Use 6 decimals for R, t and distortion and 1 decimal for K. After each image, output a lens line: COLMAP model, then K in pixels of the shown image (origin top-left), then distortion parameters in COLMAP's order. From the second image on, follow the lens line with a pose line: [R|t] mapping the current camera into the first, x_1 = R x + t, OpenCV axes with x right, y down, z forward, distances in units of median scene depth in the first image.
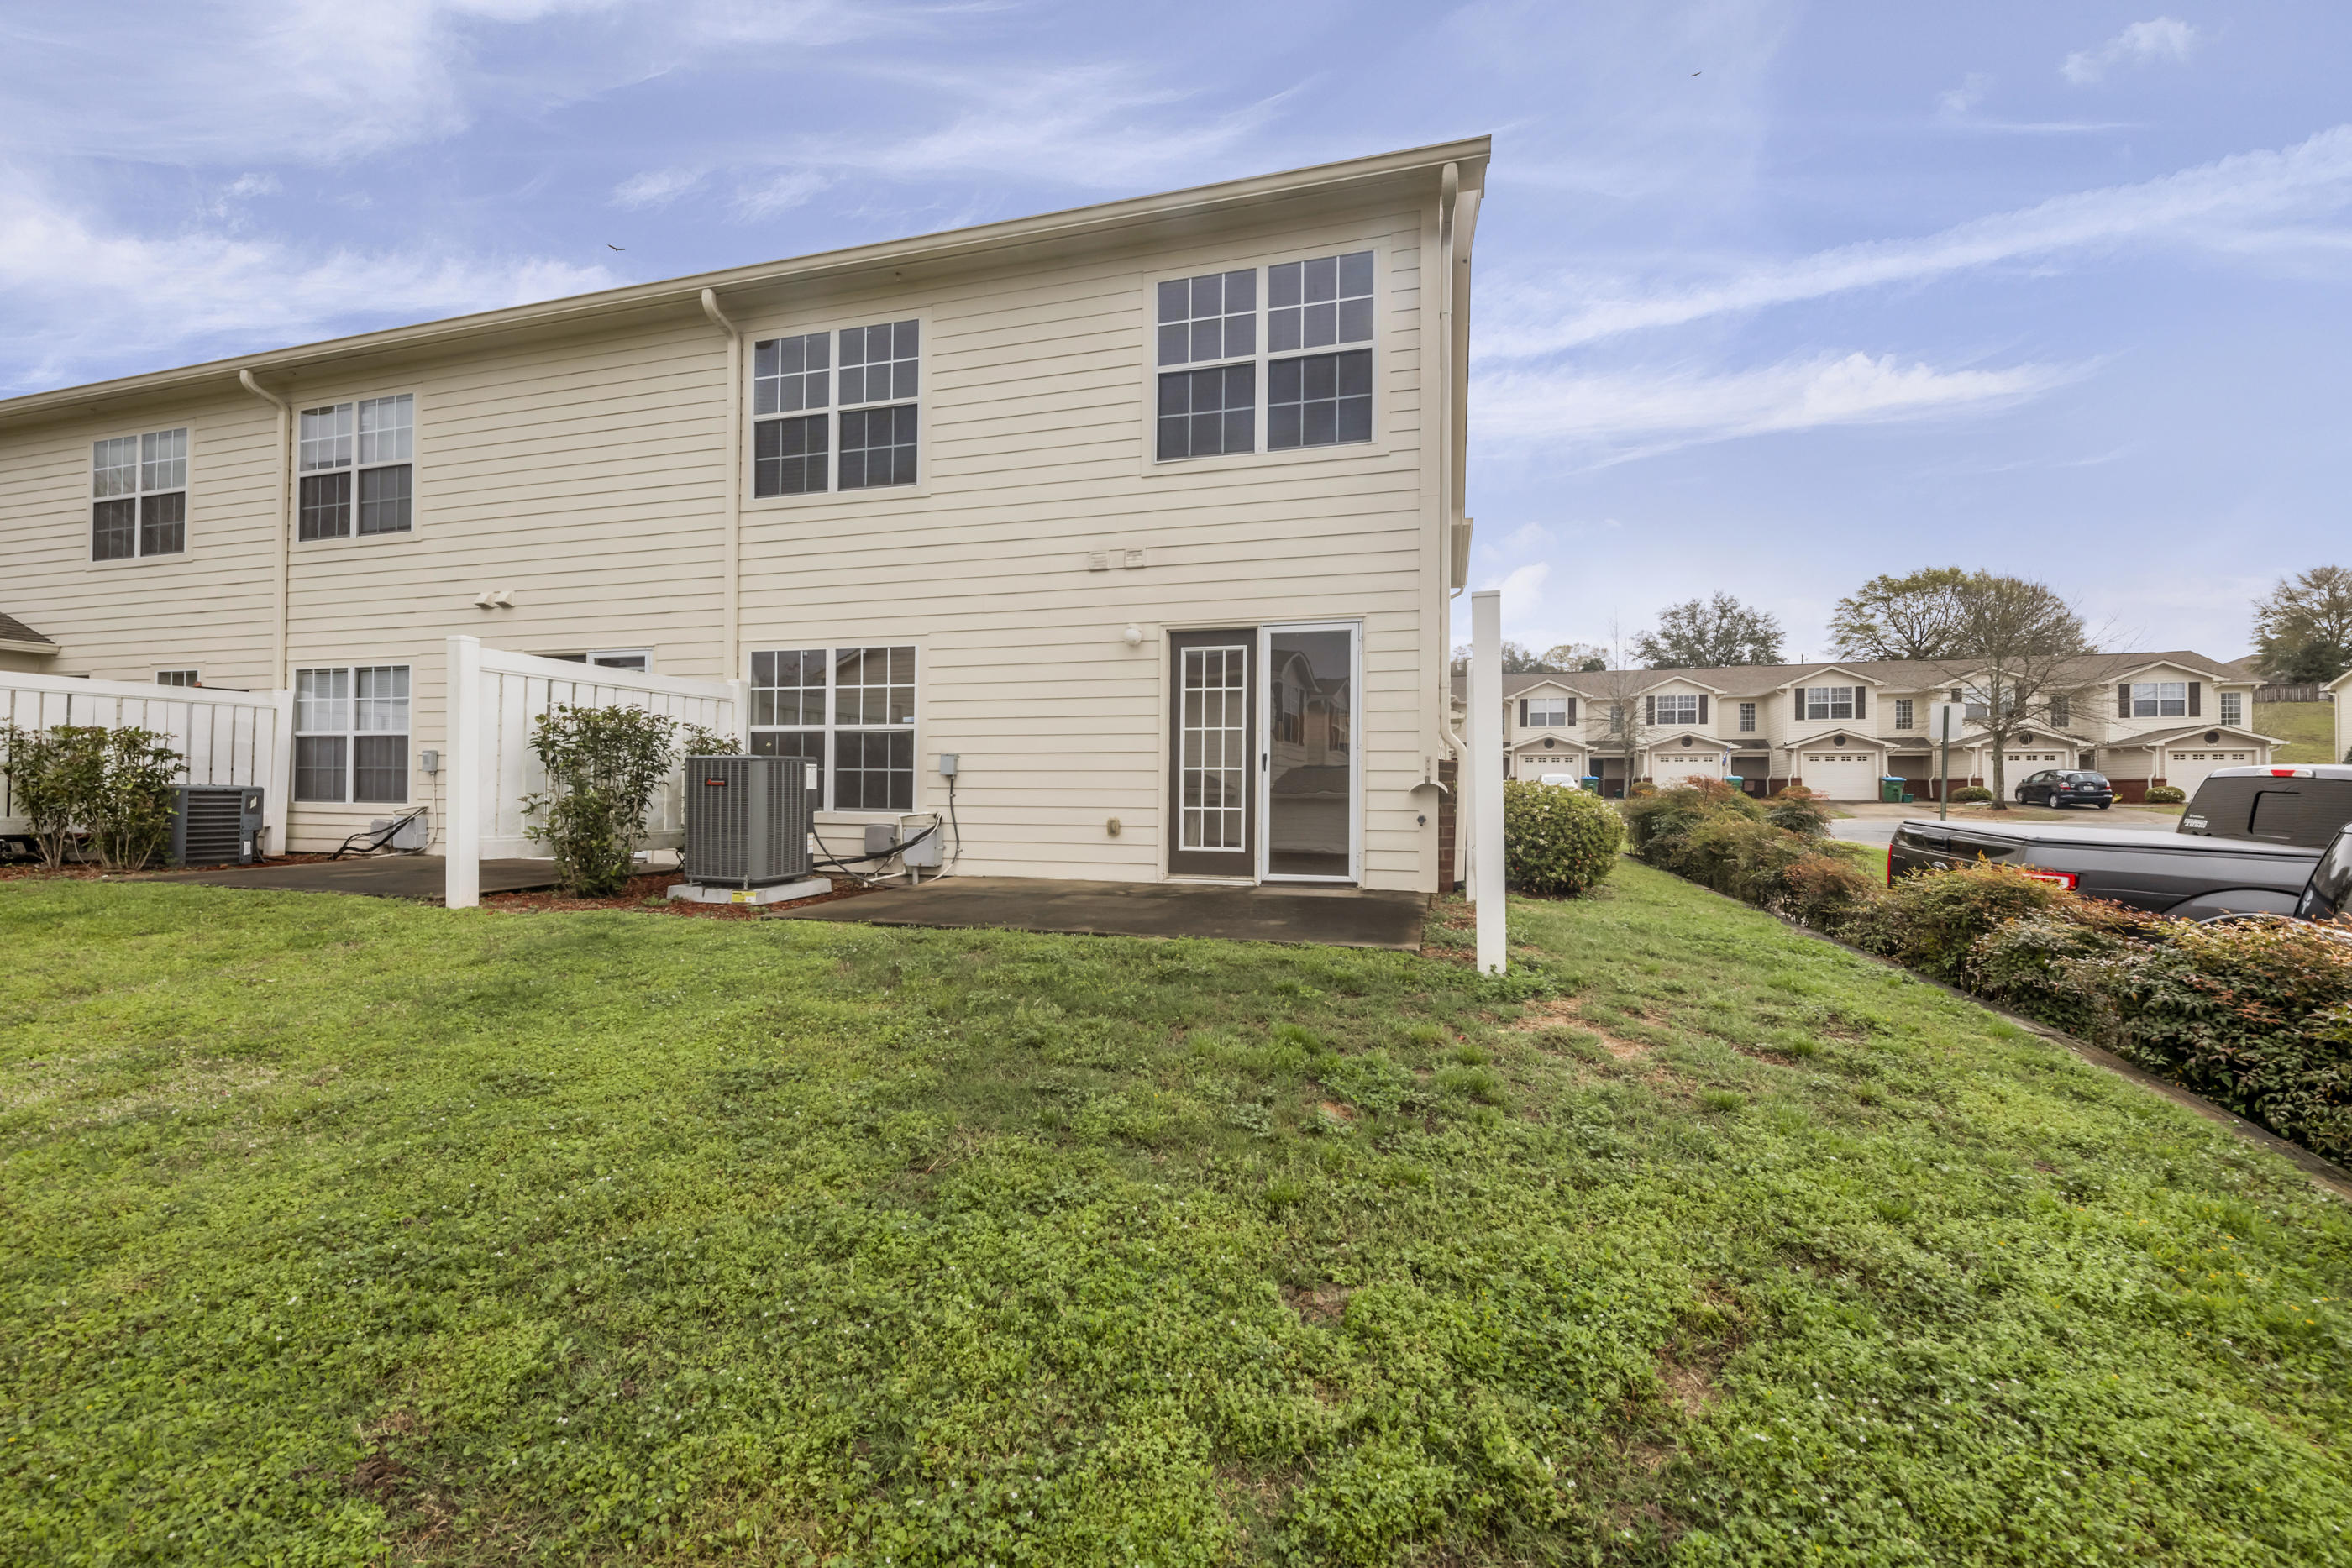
lens RADIAL K [[959.1, 0, 1163.4], [0, 959.1, 764.1], [0, 0, 1]] dist [-0.000068, -0.001779]
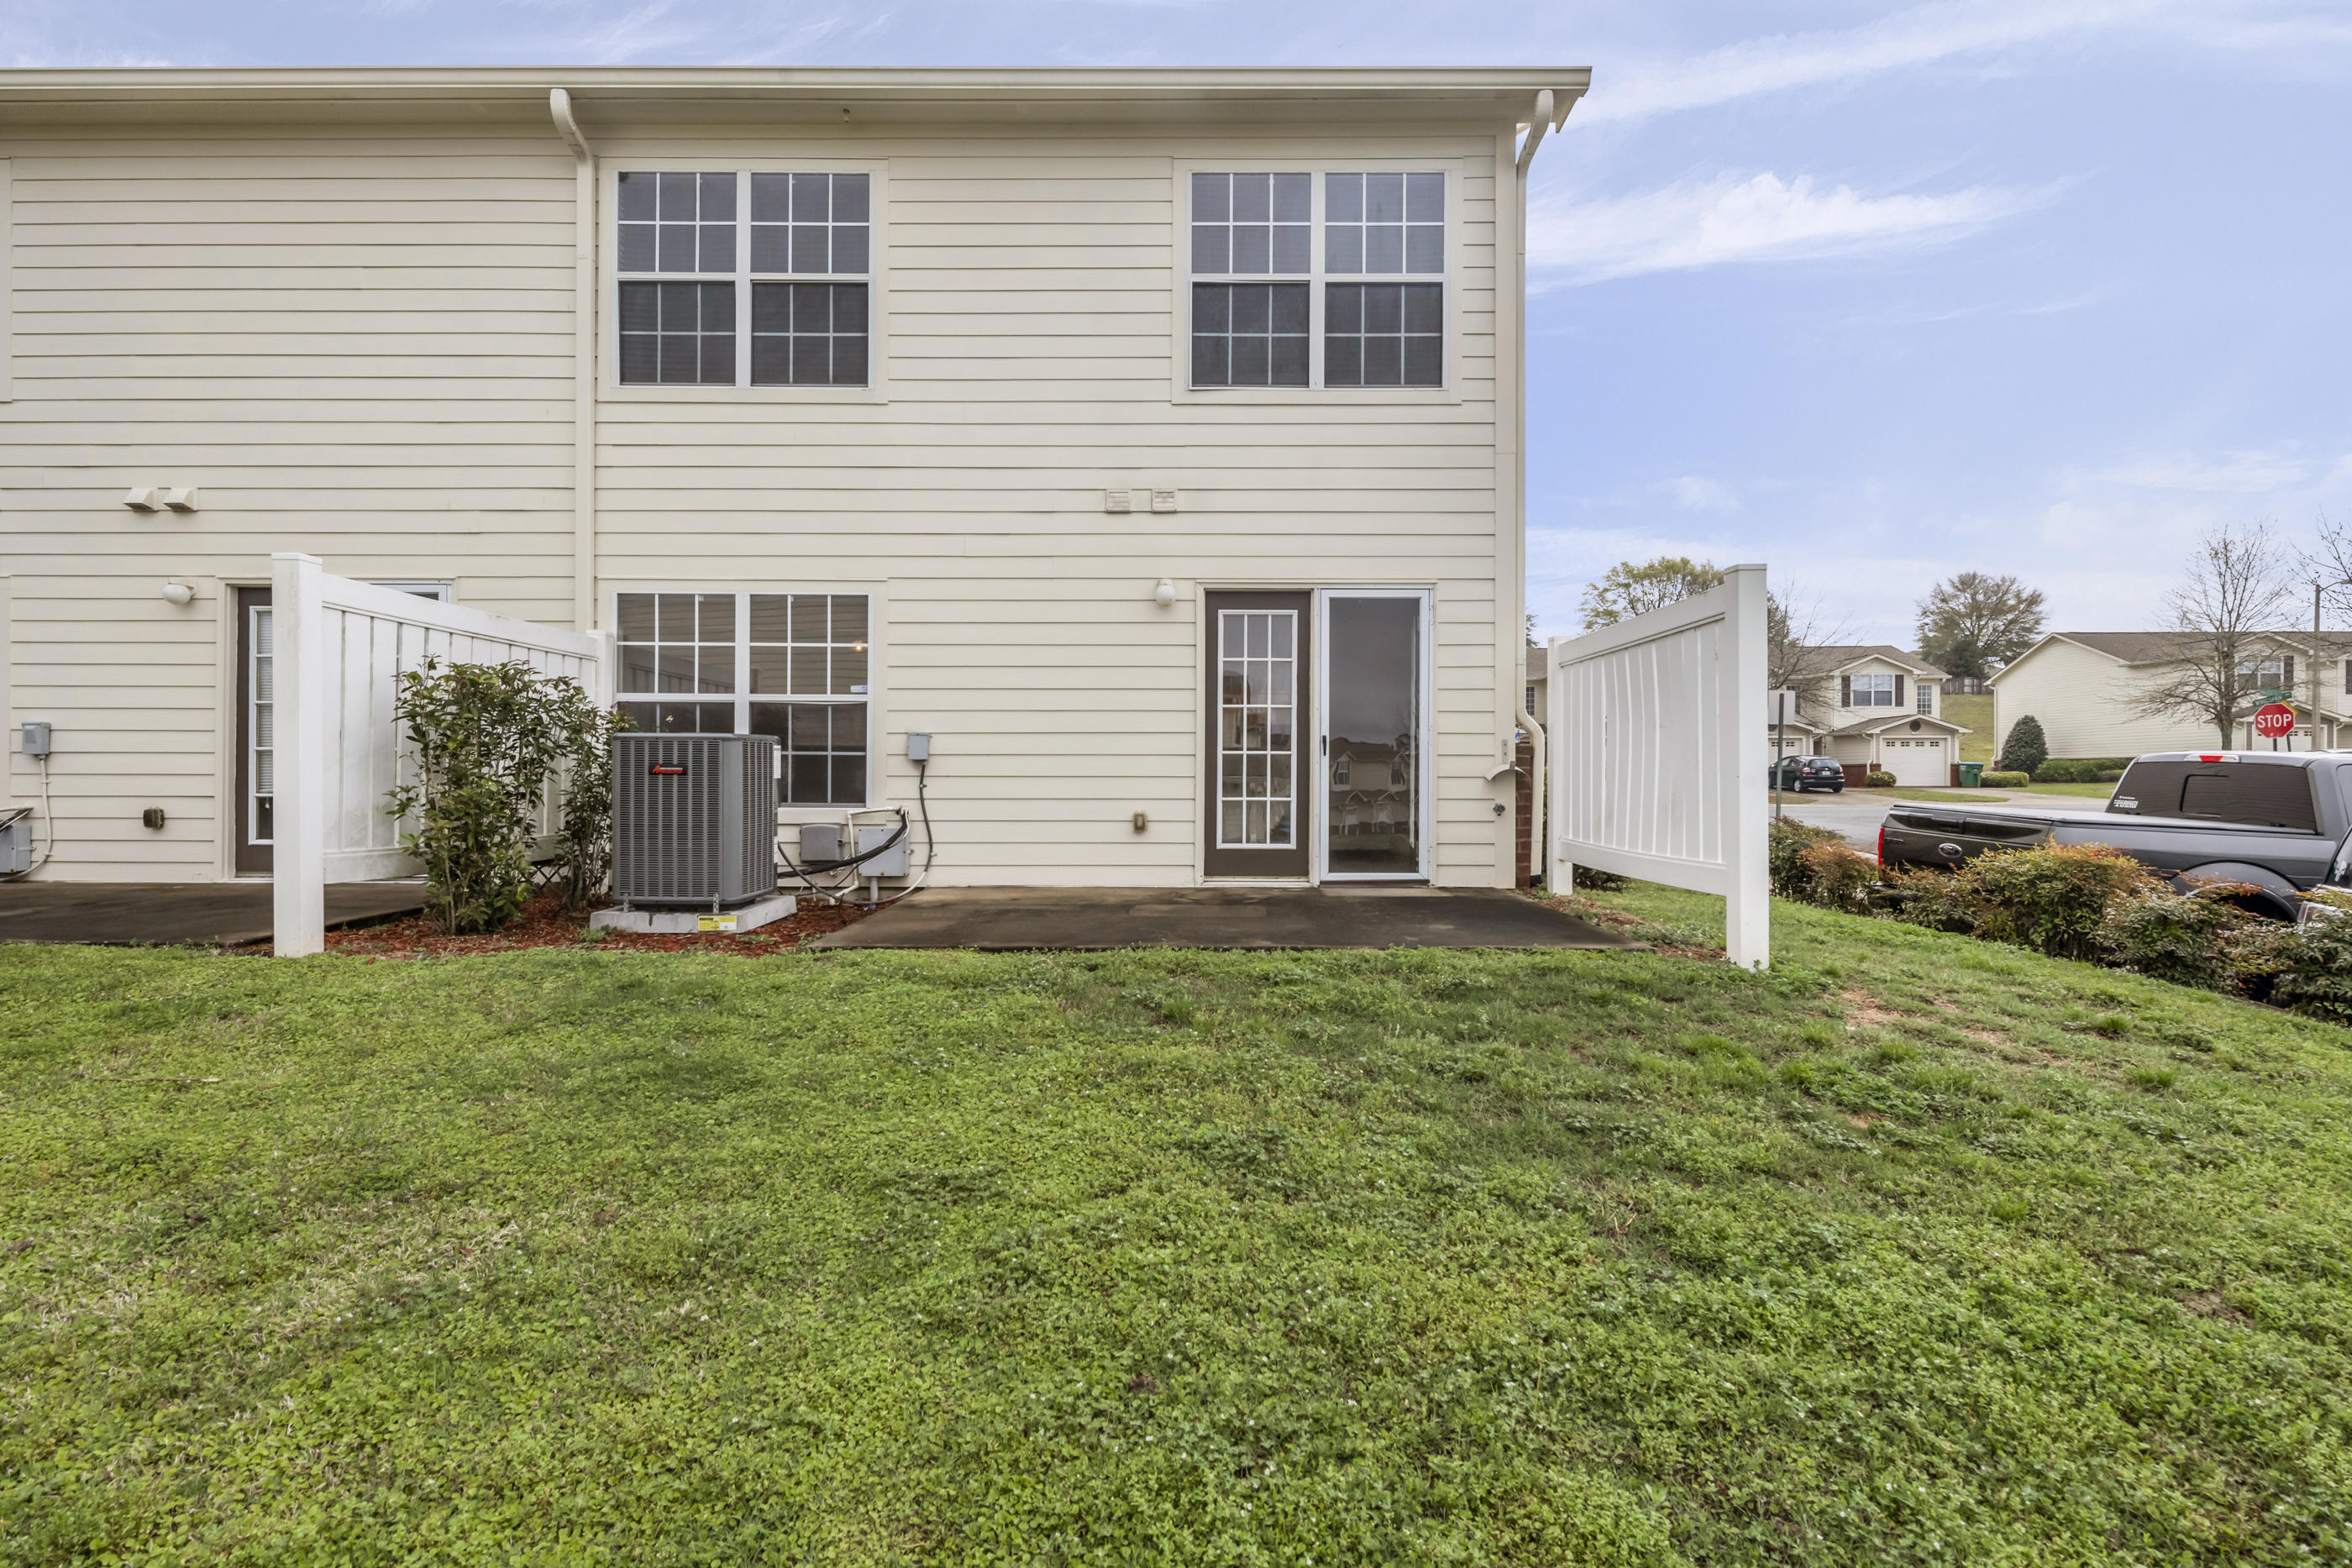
lens RADIAL K [[1116.9, 0, 1171.0], [0, 1116.9, 767.6], [0, 0, 1]] dist [-0.002459, -0.000019]
pose [[0.960387, -0.001899, 0.278663, -0.298601], [-0.003110, 0.999841, 0.017532, 0.000657], [-0.278652, -0.017704, 0.960229, 0.060242]]
